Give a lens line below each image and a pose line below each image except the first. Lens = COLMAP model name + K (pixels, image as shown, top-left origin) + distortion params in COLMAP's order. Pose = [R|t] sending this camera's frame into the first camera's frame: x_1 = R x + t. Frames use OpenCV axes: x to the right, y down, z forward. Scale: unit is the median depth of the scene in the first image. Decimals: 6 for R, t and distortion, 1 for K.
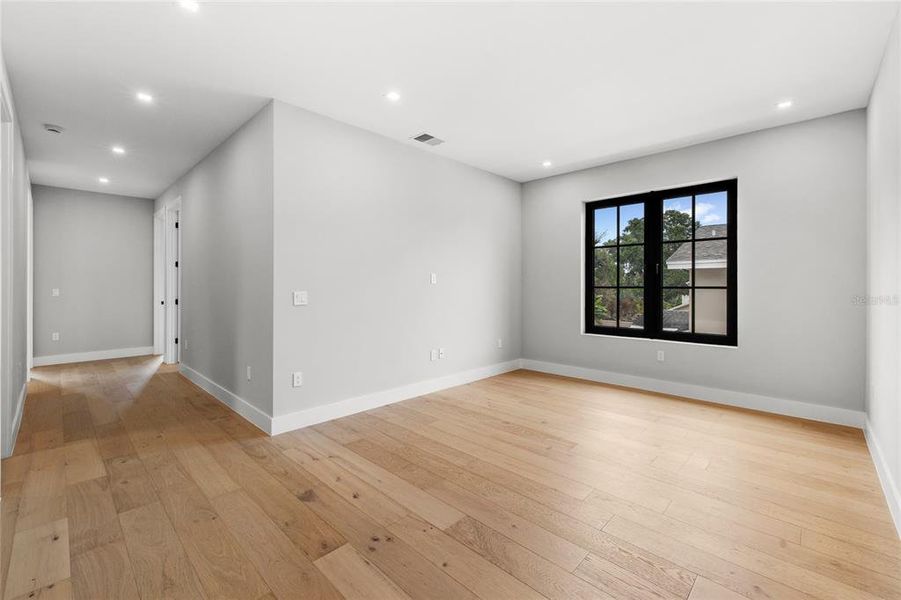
lens RADIAL K [[377.4, 0, 442.9], [0, 377.4, 288.0], [0, 0, 1]] dist [0.007998, -0.000530]
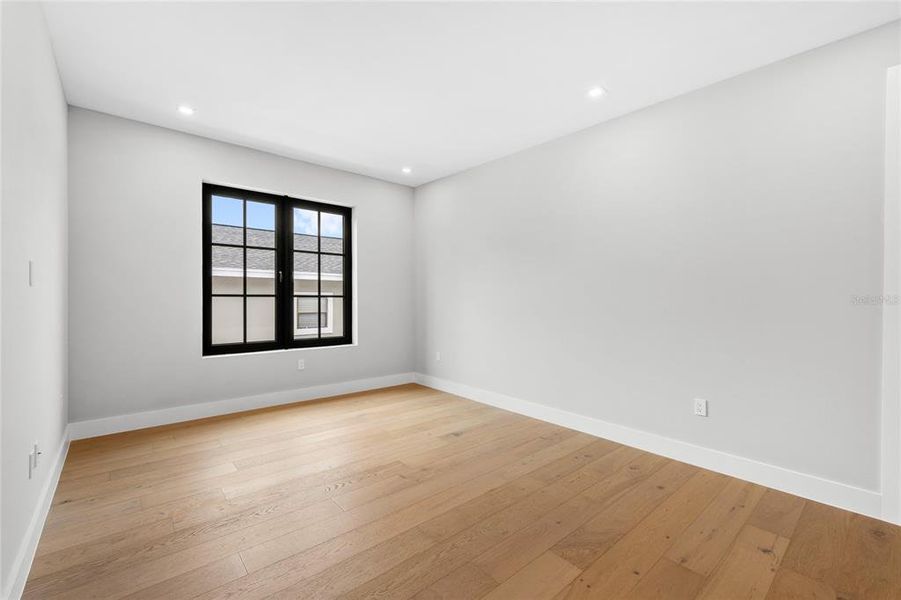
lens RADIAL K [[377.4, 0, 451.0], [0, 377.4, 300.3], [0, 0, 1]] dist [0.007998, -0.000530]
pose [[0.086649, -0.006730, 0.996216, -0.378934], [-0.006060, 0.999955, 0.007282, -0.000739], [-0.996220, -0.006668, 0.086604, 0.513614]]
